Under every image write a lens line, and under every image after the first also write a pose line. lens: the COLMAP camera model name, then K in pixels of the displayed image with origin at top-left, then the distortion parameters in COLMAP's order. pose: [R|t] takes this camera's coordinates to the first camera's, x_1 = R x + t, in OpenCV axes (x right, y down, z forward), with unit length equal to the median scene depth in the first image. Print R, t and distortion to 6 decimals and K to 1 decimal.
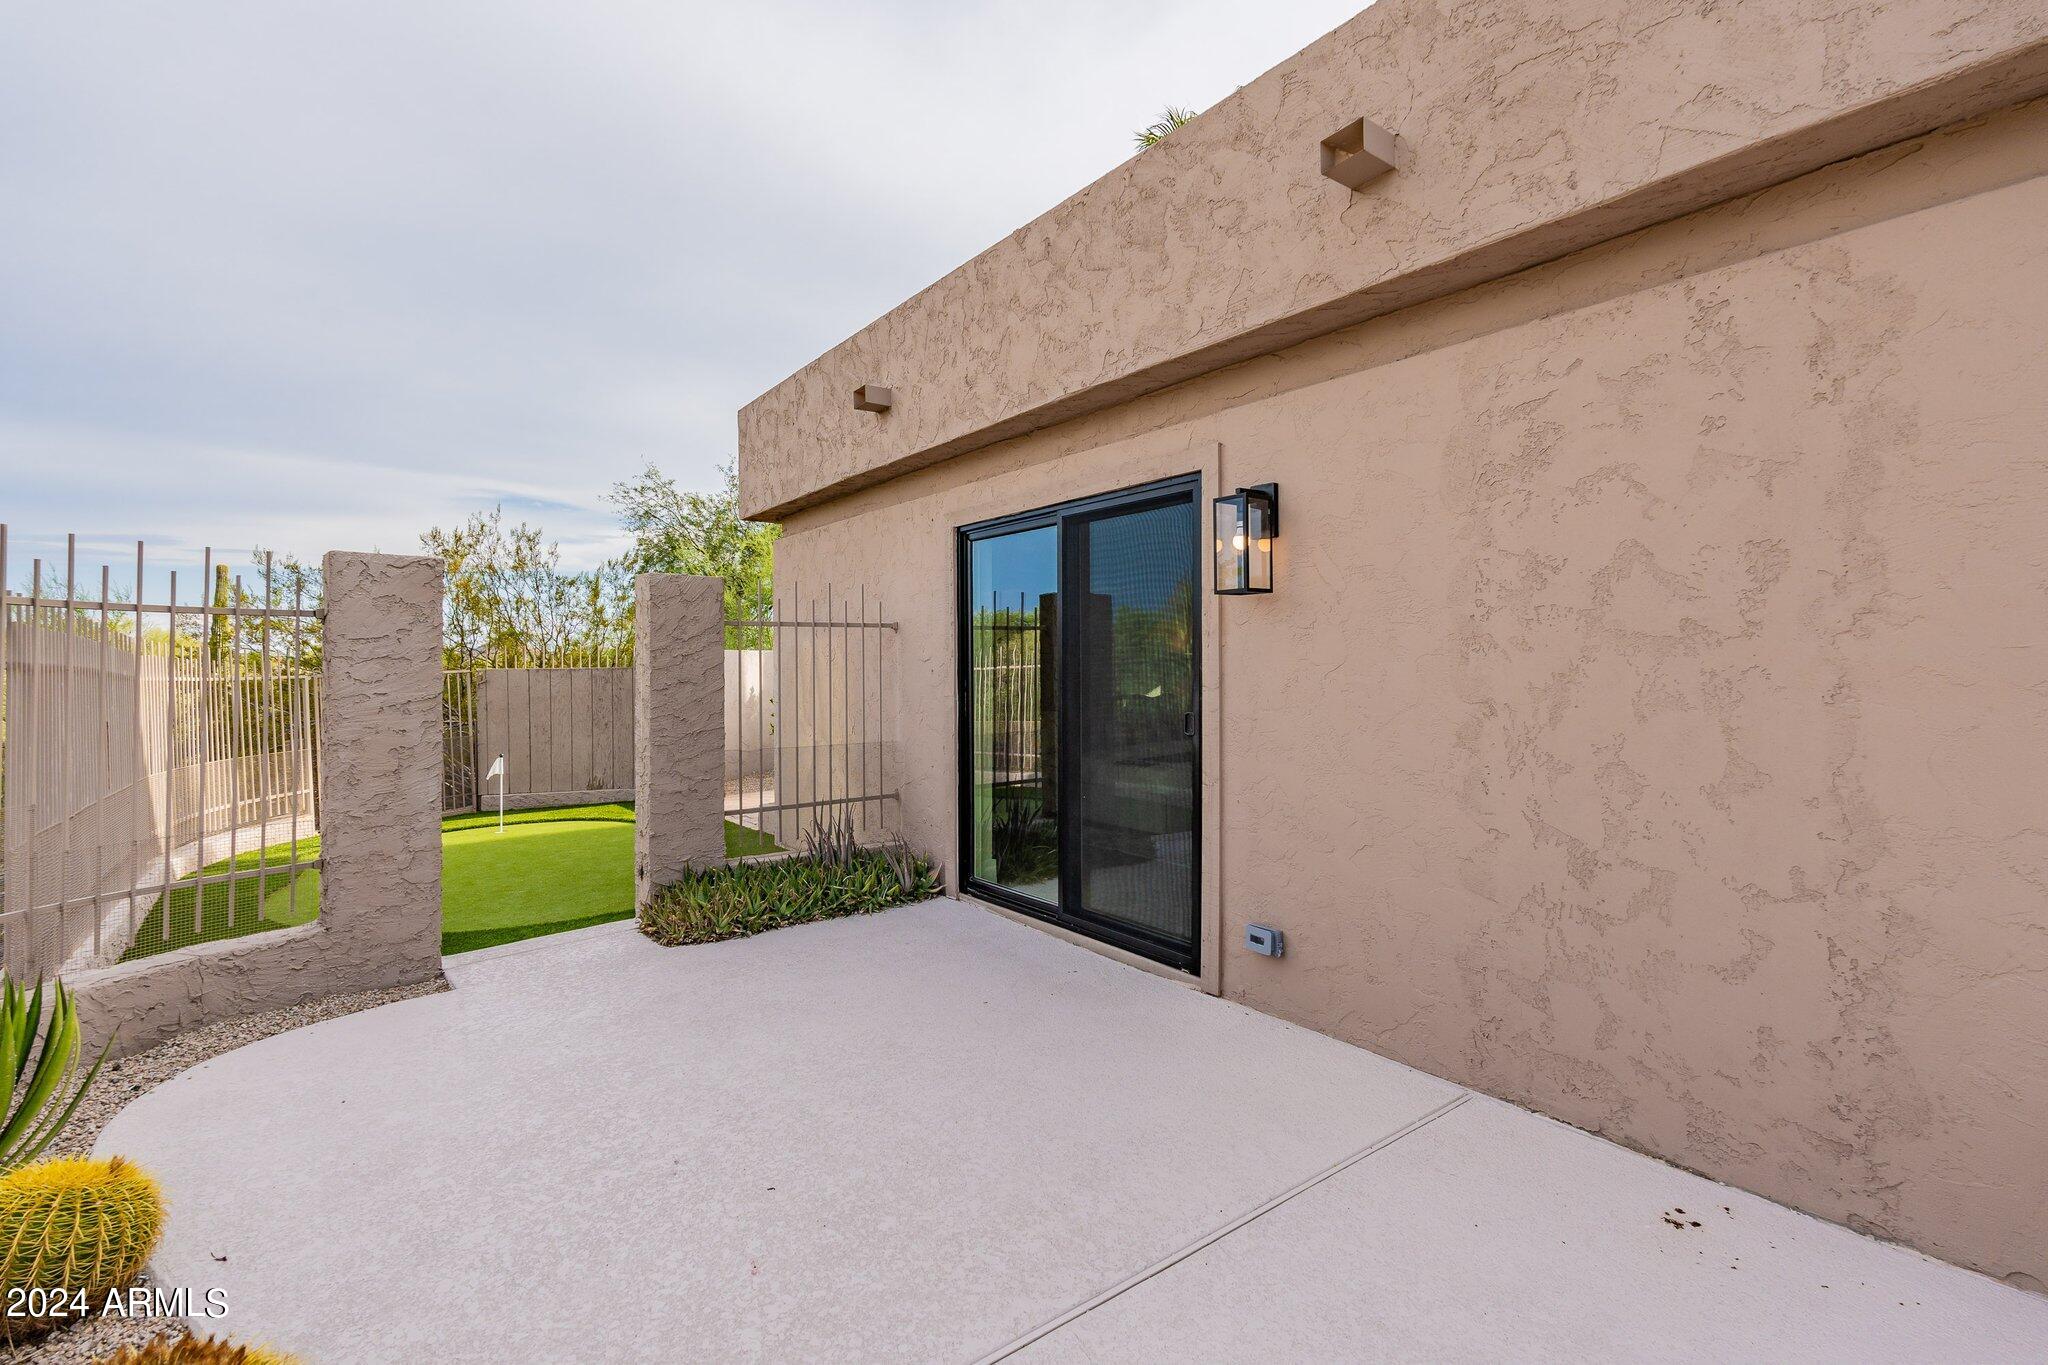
lens RADIAL K [[905.7, 0, 1024.0], [0, 905.7, 682.5], [0, 0, 1]] dist [0.003247, 0.000568]
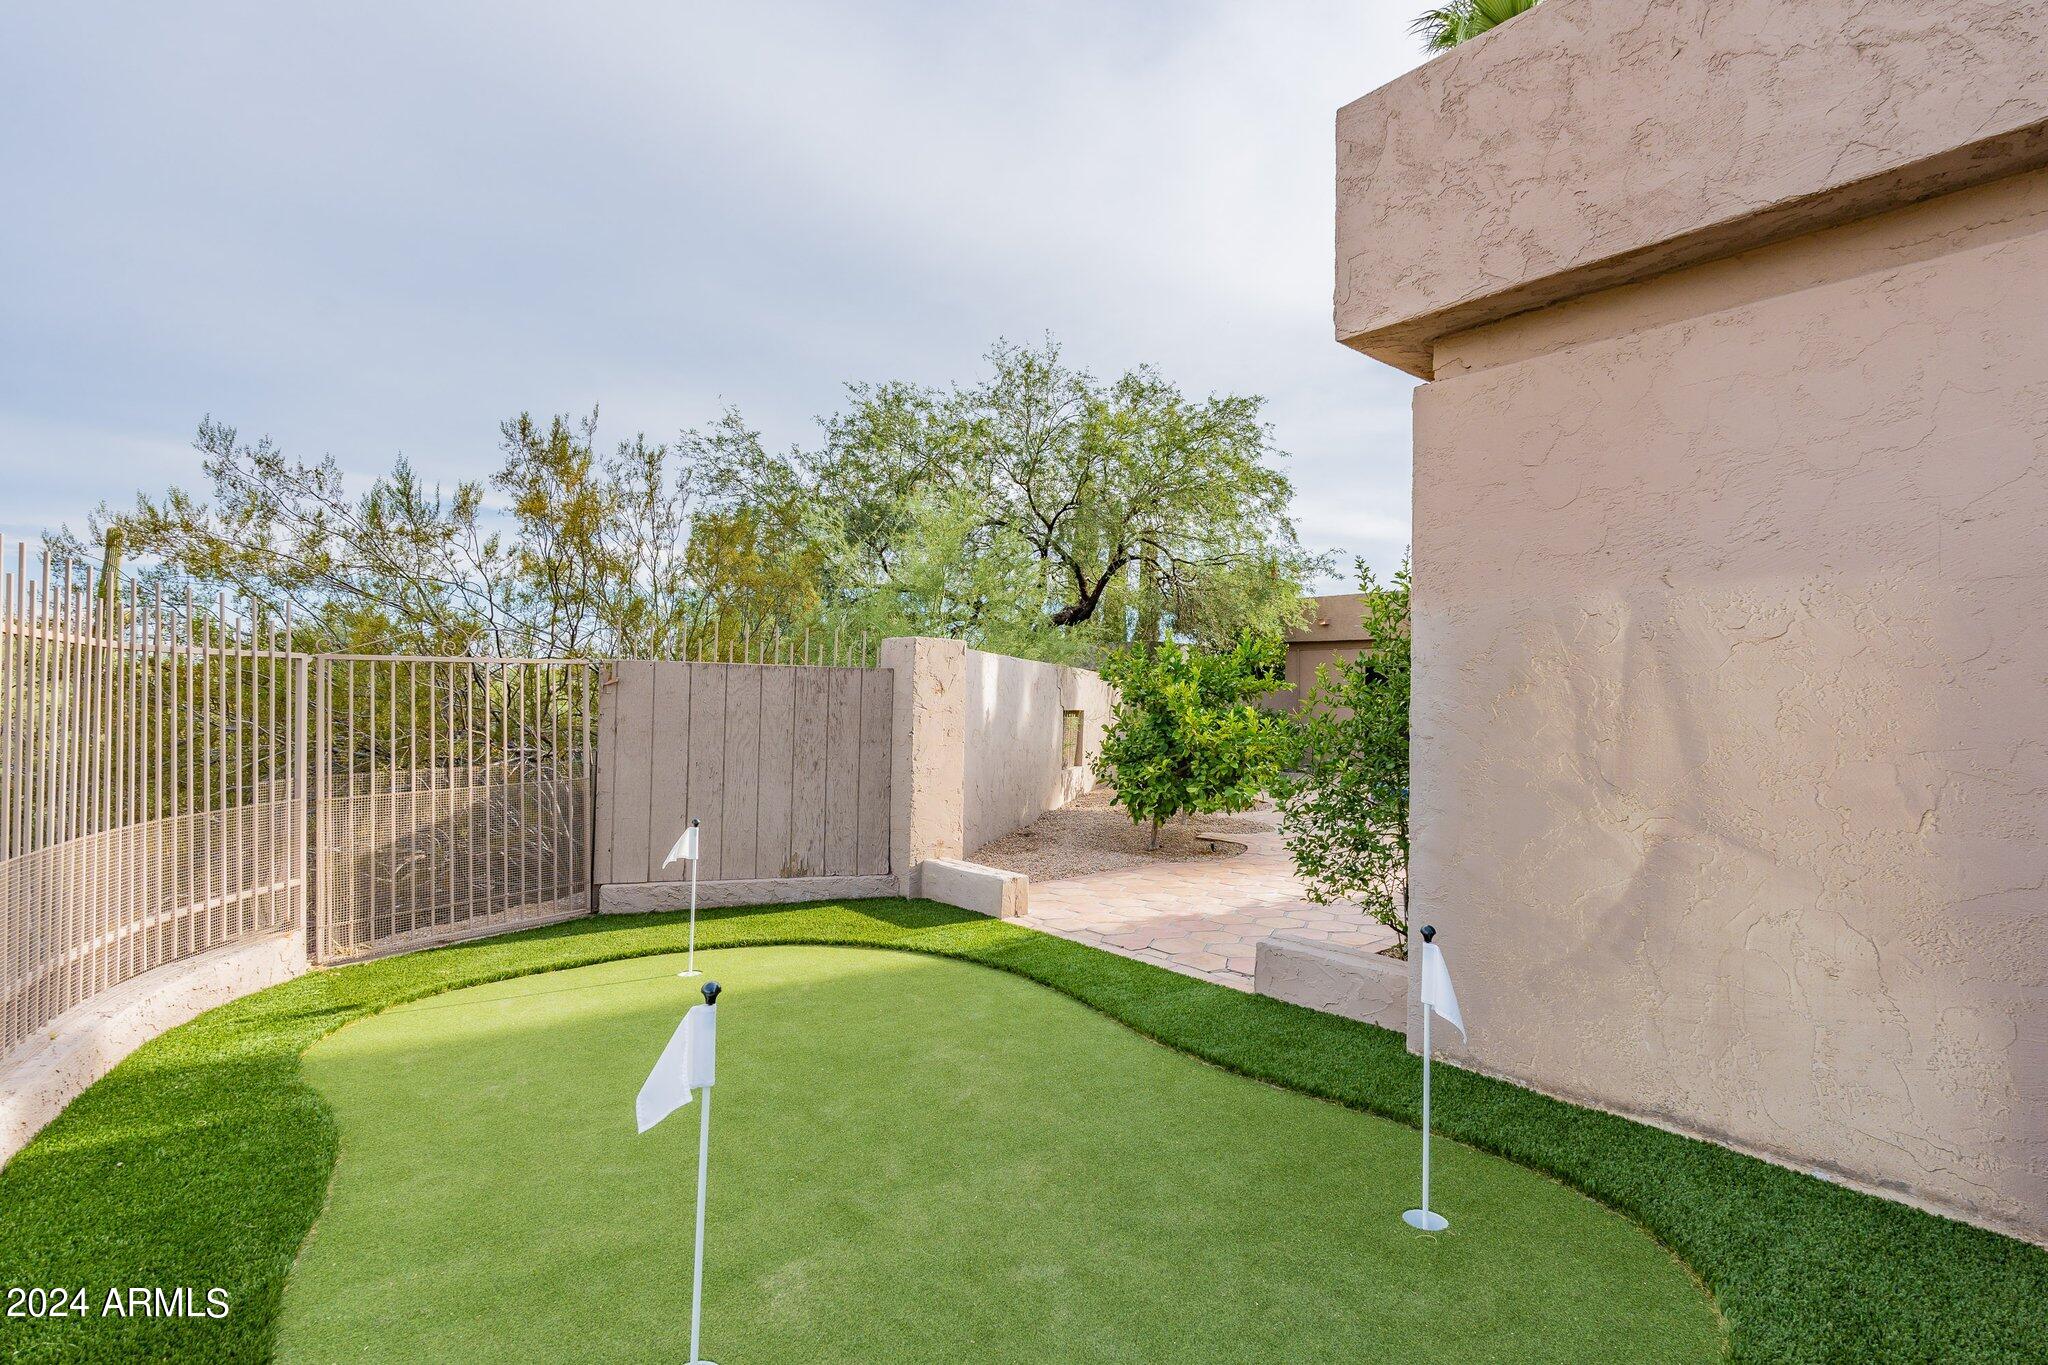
lens RADIAL K [[959.4, 0, 1057.1], [0, 959.4, 695.2], [0, 0, 1]] dist [-0.000779, -0.000275]
pose [[0.997305, 0.034894, 0.064546, -0.353408], [-0.033125, 0.999051, -0.028280, 0.014755], [-0.065471, 0.026066, 0.997514, 0.382759]]
